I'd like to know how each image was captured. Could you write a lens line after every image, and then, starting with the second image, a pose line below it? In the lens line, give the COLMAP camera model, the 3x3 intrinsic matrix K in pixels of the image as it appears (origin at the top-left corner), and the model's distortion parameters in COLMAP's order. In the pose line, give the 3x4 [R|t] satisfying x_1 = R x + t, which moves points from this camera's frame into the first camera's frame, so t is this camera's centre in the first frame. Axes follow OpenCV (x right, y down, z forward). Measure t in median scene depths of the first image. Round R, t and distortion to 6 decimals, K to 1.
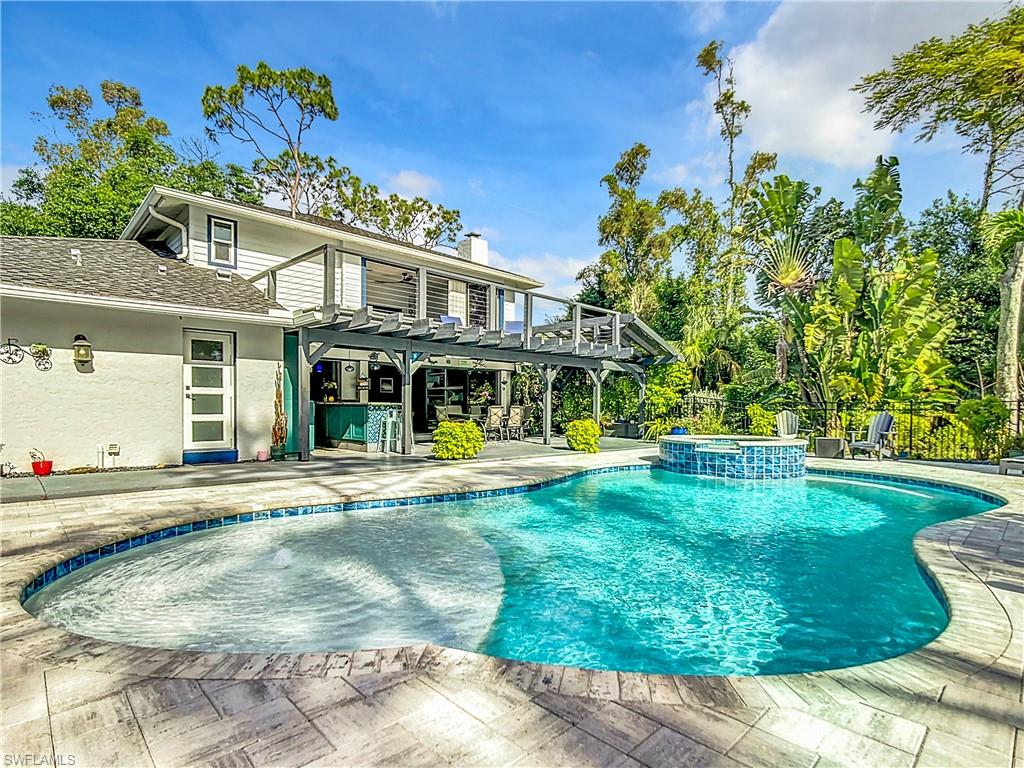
lens RADIAL K [[538.7, 0, 516.5], [0, 538.7, 414.9], [0, 0, 1]] dist [-0.049917, 0.030613]
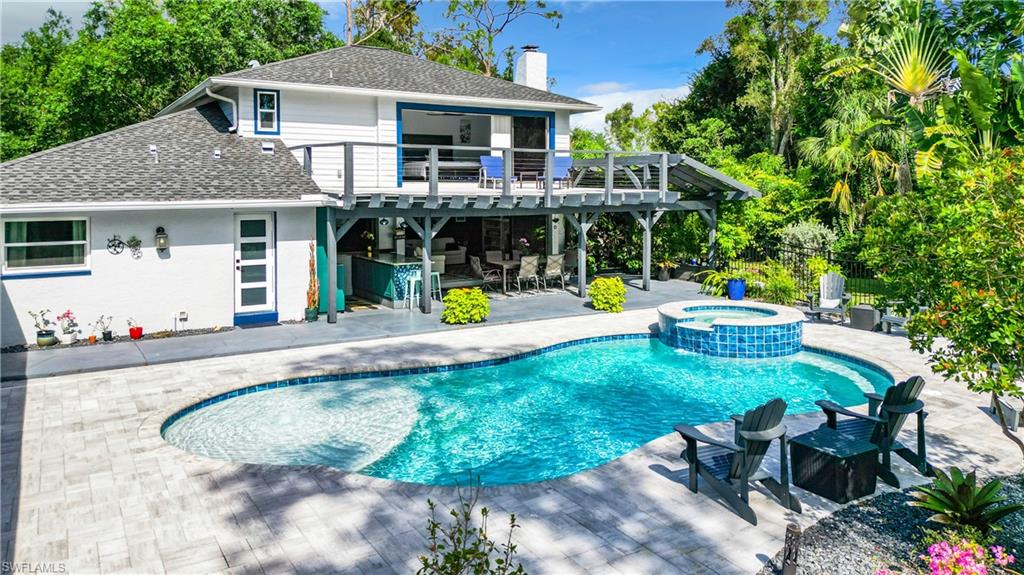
lens RADIAL K [[759.3, 0, 514.5], [0, 759.3, 198.0], [0, 0, 1]] dist [0.019901, -0.001713]
pose [[0.977324, -0.003051, -0.211728, 0.276665], [0.003595, 0.999991, 0.002182, -0.152802], [0.211720, -0.002894, 0.977326, -0.426343]]
